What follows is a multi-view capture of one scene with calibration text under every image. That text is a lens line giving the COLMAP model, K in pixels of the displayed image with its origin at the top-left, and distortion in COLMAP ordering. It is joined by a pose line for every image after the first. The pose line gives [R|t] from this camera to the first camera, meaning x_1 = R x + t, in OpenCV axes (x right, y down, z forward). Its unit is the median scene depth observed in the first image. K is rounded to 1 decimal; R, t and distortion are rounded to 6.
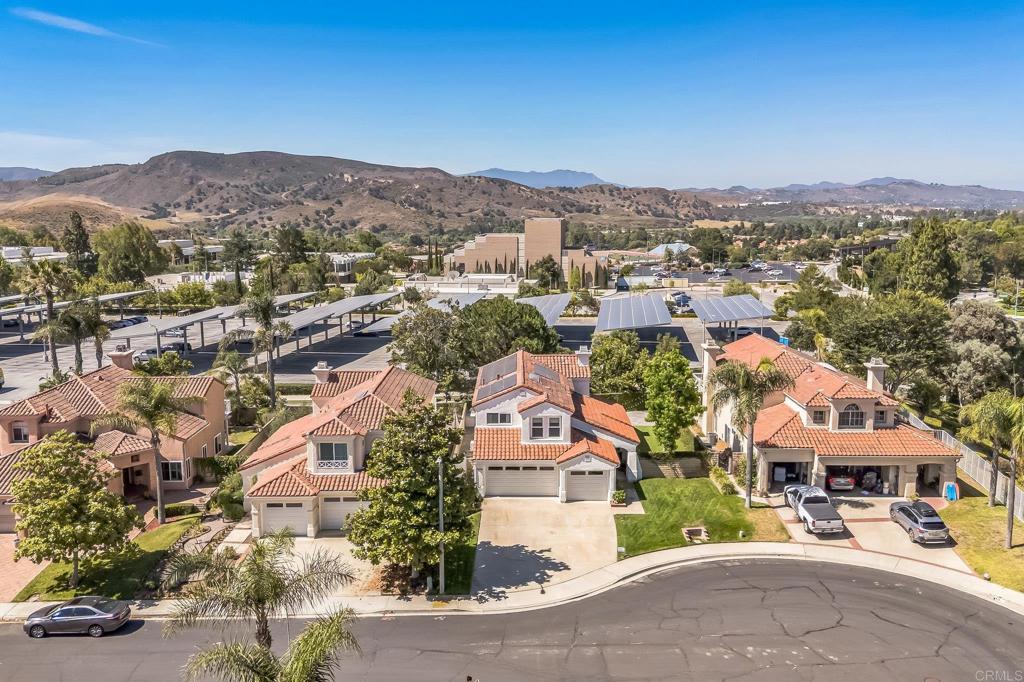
lens RADIAL K [[893.5, 0, 514.7], [0, 893.5, 335.6], [0, 0, 1]] dist [0.104949, -0.133389]
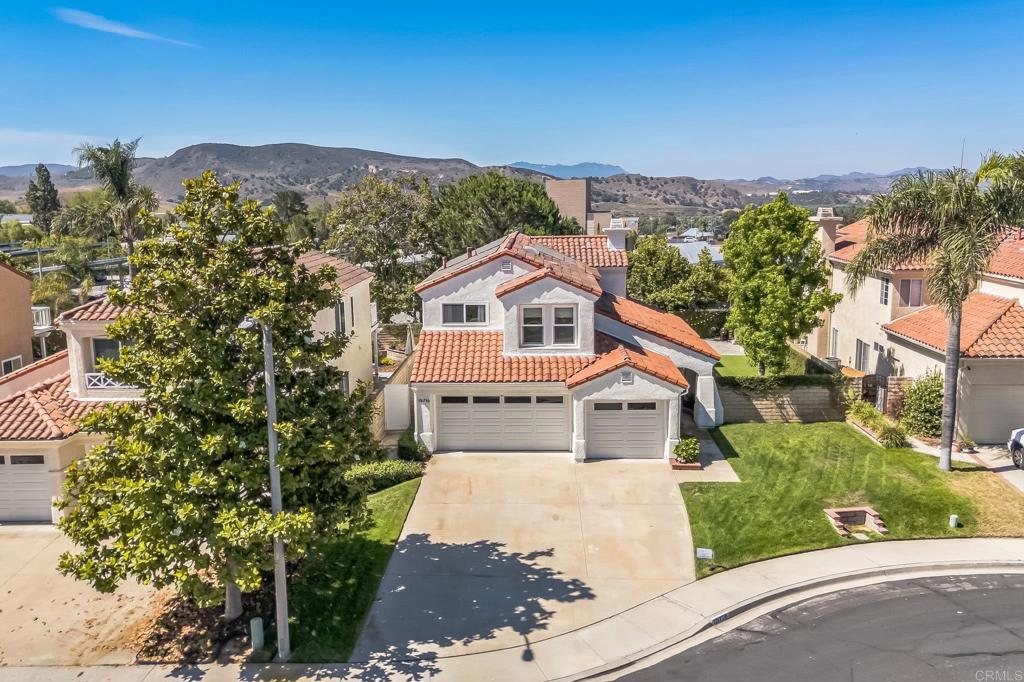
lens RADIAL K [[889.0, 0, 512.0], [0, 889.0, 341.0], [0, 0, 1]] dist [0.093021, -0.117560]
pose [[0.999447, -0.003431, -0.033084, 0.030605], [0.003840, 0.999917, 0.012300, 0.105297], [0.033039, -0.012421, 0.999377, 0.461470]]
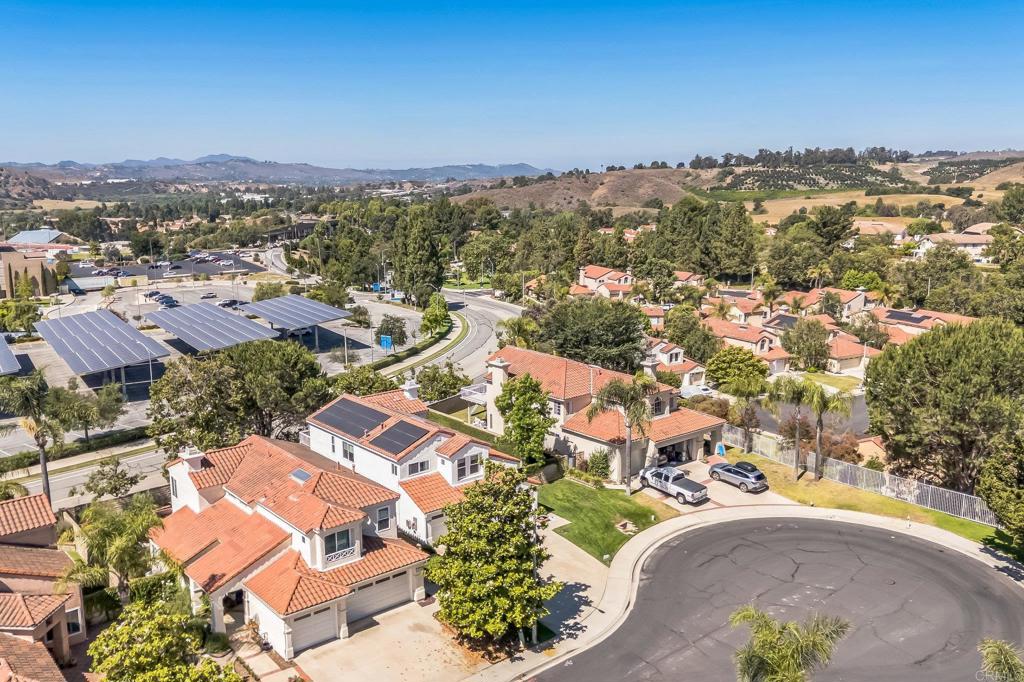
lens RADIAL K [[893.5, 0, 514.7], [0, 893.5, 335.6], [0, 0, 1]] dist [0.104949, -0.133389]
pose [[0.768507, -0.118725, 0.628730, -0.564353], [0.102418, 0.992790, 0.062284, -0.108722], [-0.631591, 0.016528, 0.775125, 0.150200]]
